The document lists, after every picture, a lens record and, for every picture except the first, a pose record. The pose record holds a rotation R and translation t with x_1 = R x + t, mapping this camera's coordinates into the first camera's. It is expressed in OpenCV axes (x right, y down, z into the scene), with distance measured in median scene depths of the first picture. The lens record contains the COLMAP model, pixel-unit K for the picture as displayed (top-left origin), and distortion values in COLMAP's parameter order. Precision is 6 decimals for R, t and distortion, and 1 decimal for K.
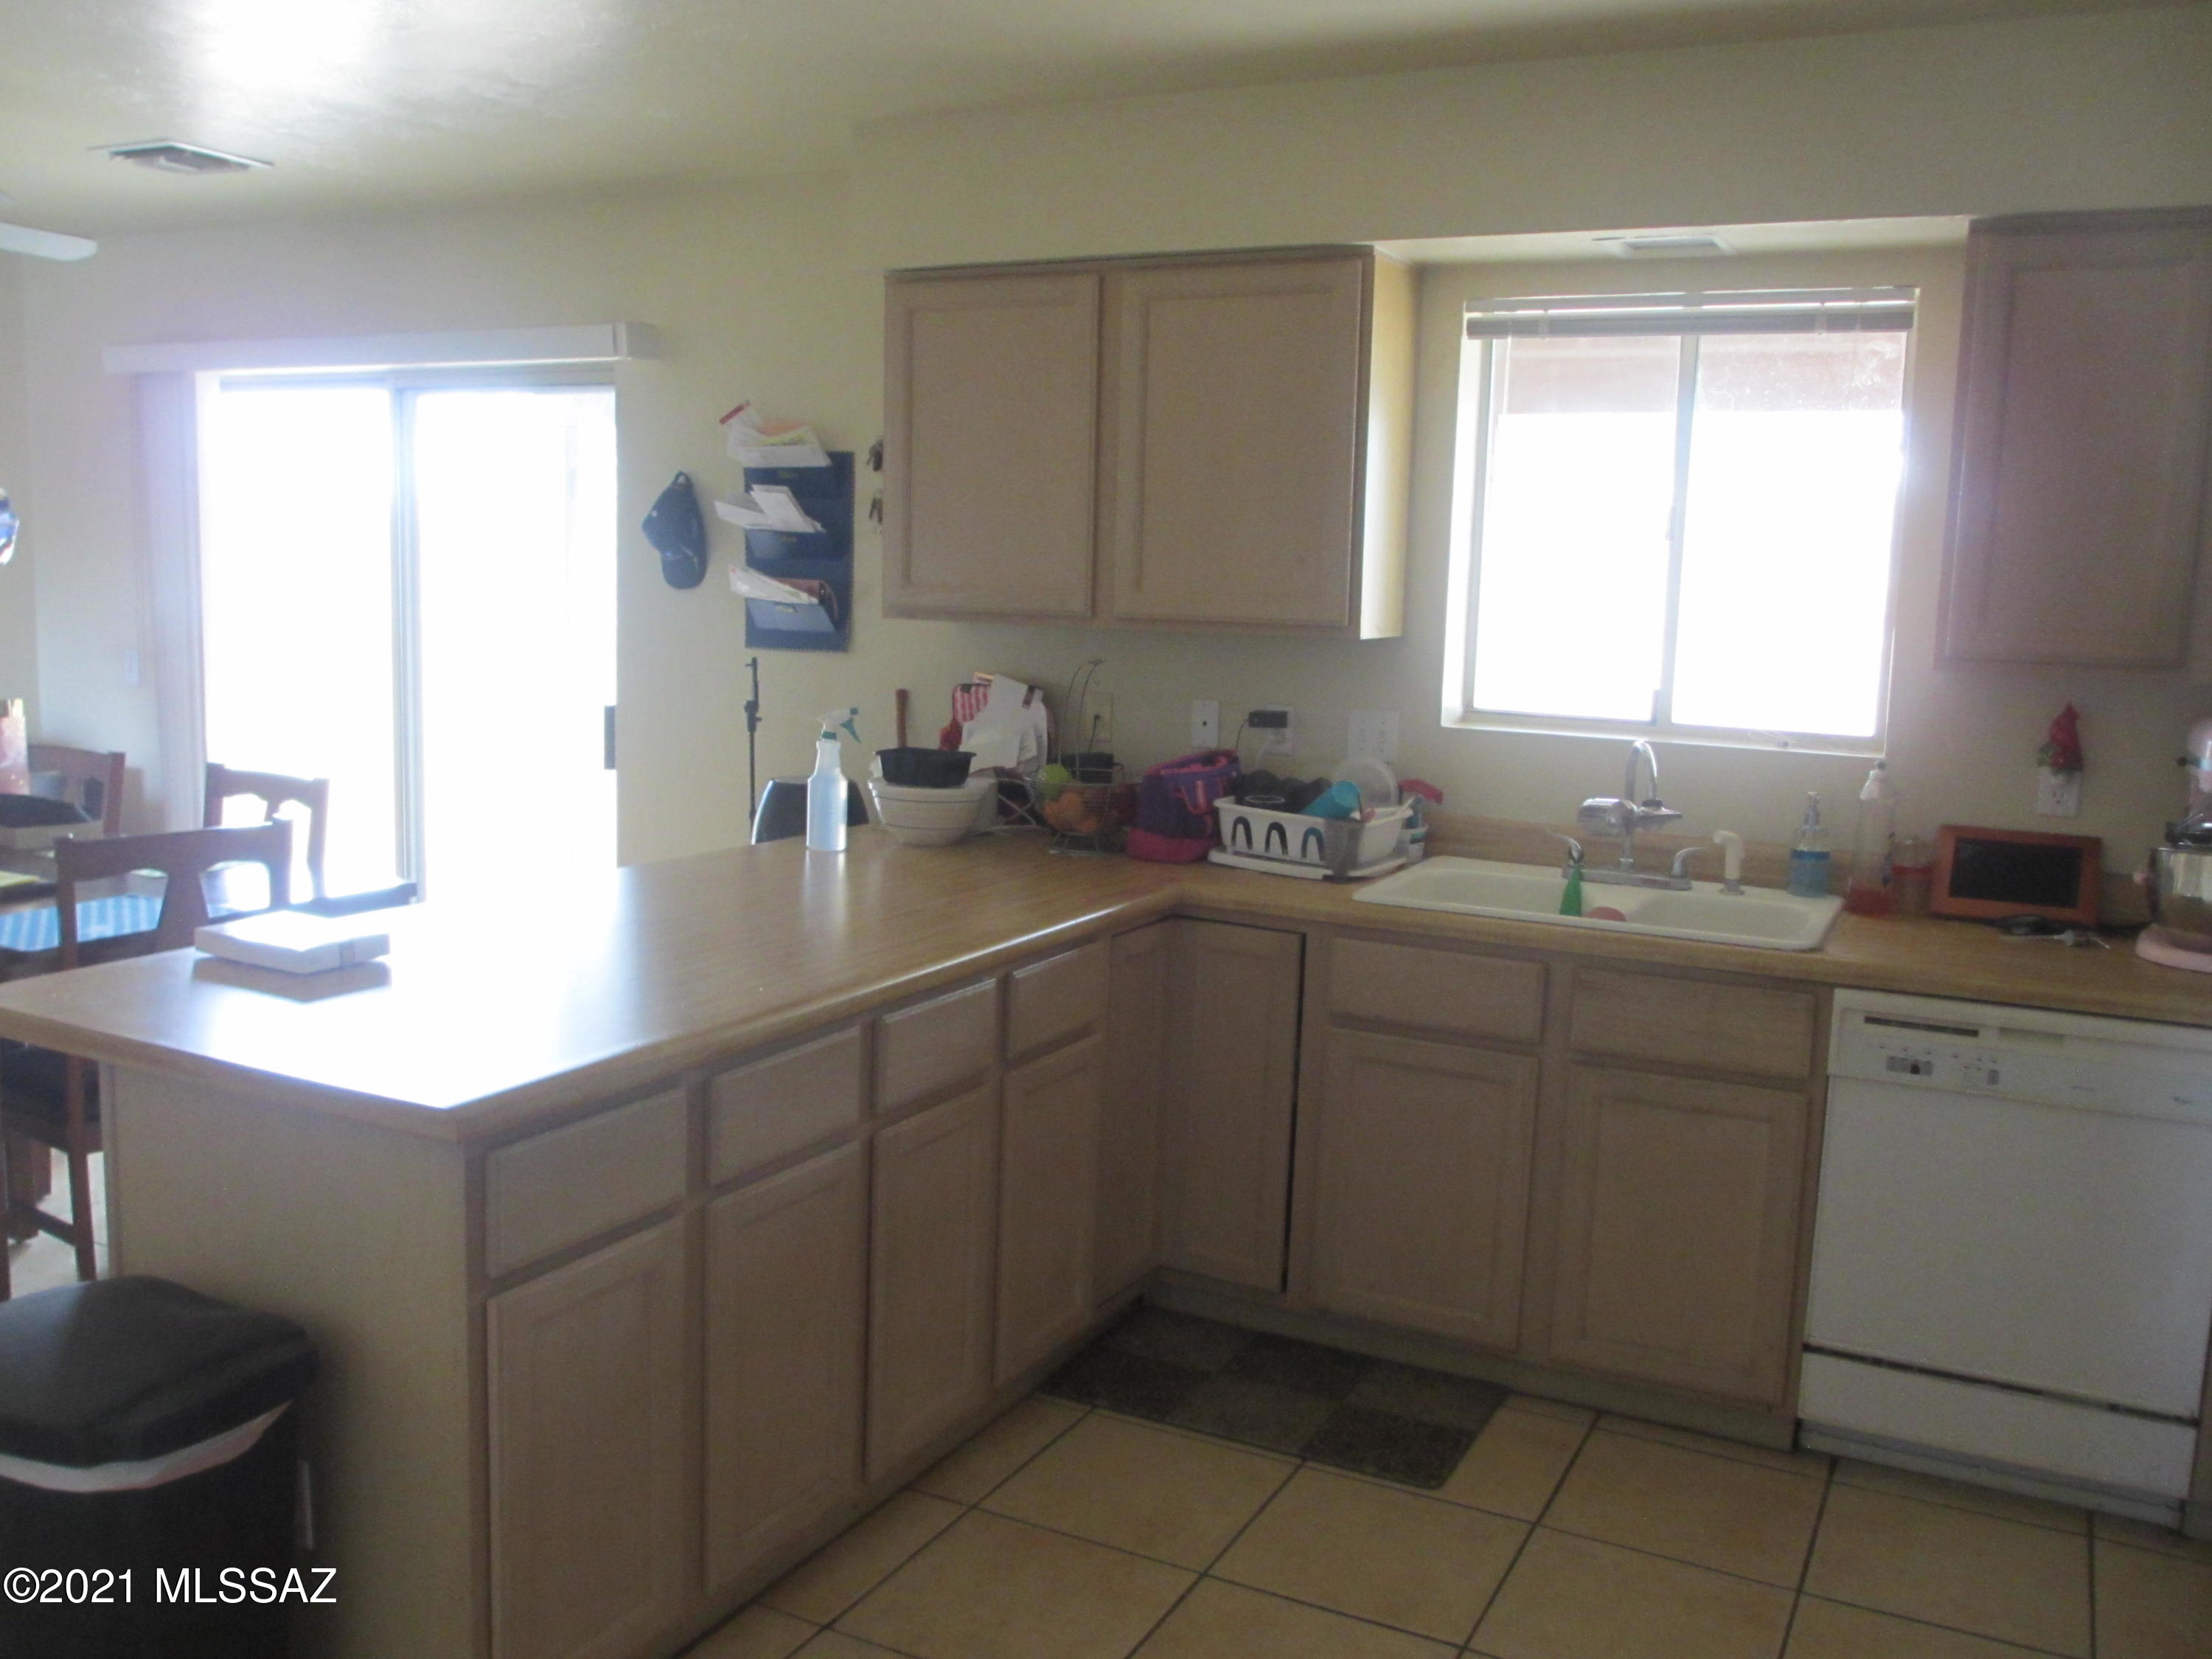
lens RADIAL K [[1892.1, 0, 1107.4], [0, 1892.1, 835.3], [0, 0, 1]] dist [-0.047766, 0.026726]
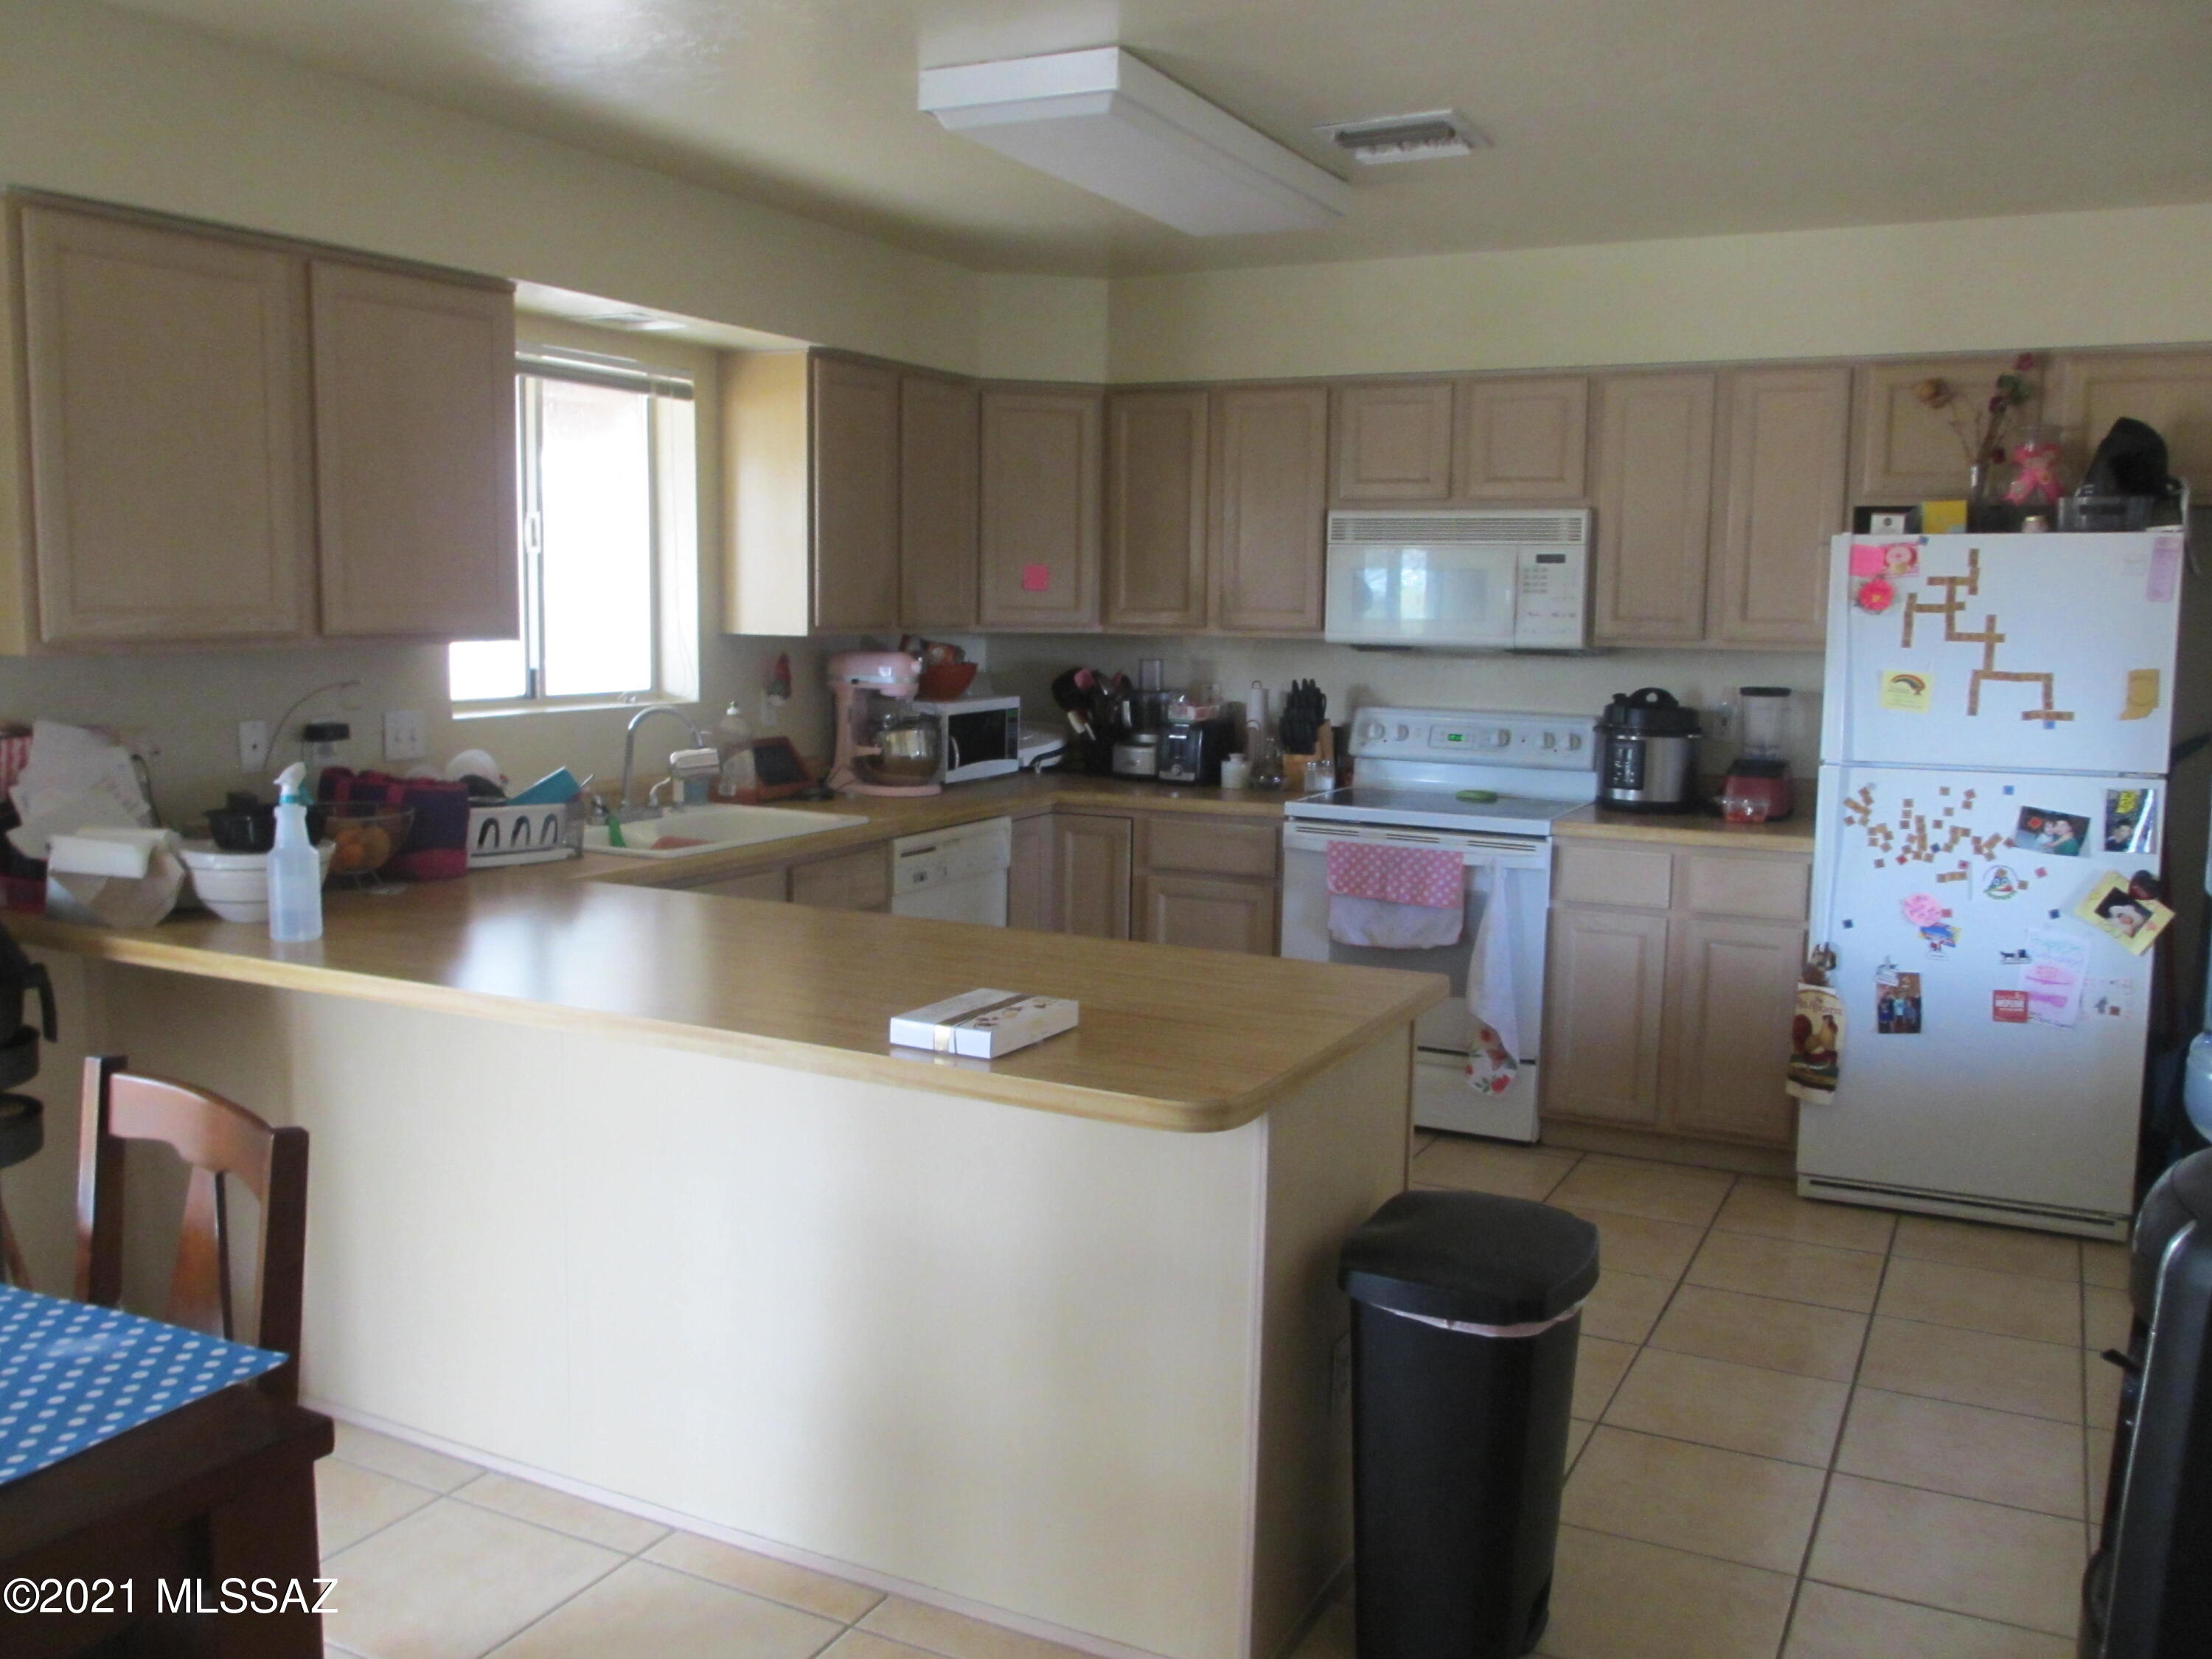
lens RADIAL K [[1892.1, 0, 1109.6], [0, 1892.1, 833.0], [0, 0, 1]] dist [-0.047766, 0.026726]
pose [[-0.007048, -0.157042, 0.987567, -1.037717], [0.123896, 0.979845, 0.156698, -0.132308], [-0.992270, 0.123460, 0.012551, 0.703987]]
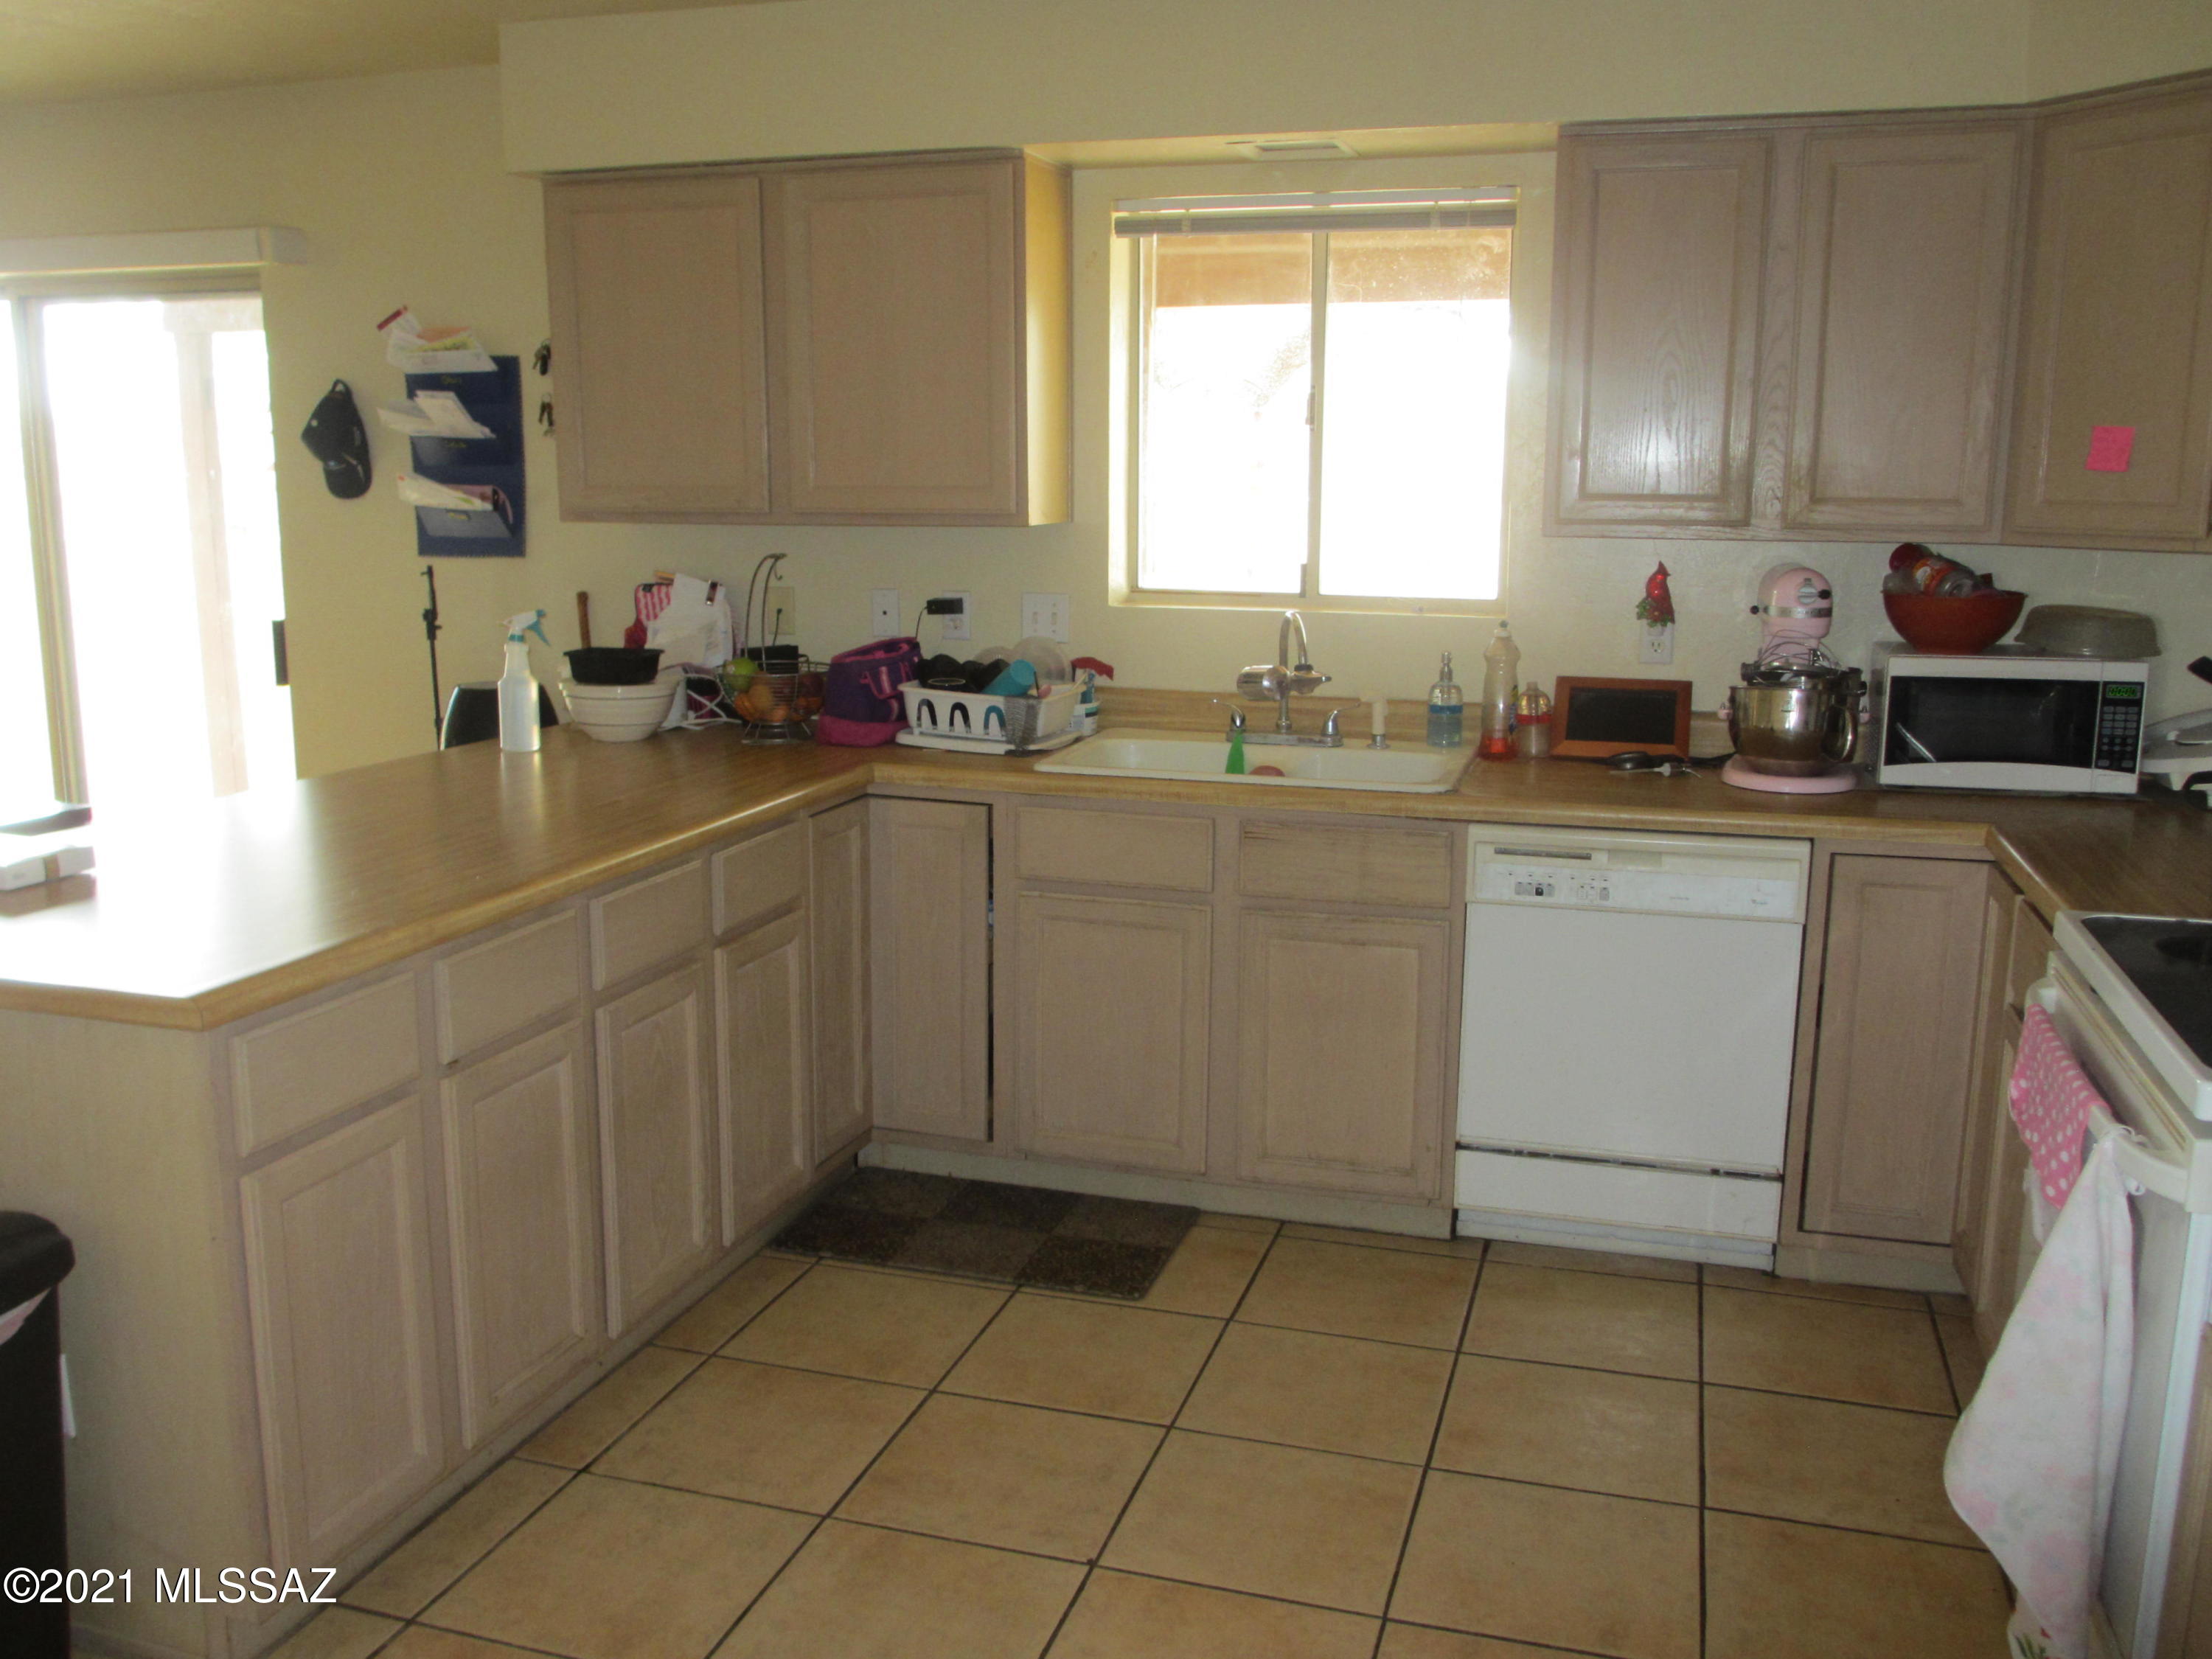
lens RADIAL K [[1892.1, 0, 1119.6], [0, 1892.1, 826.4], [0, 0, 1]] dist [-0.047766, 0.026726]
pose [[0.983408, -0.058378, 0.171759, -0.008349], [0.049987, 0.997354, 0.052783, 0.011684], [-0.174385, -0.043322, 0.983724, -0.060082]]
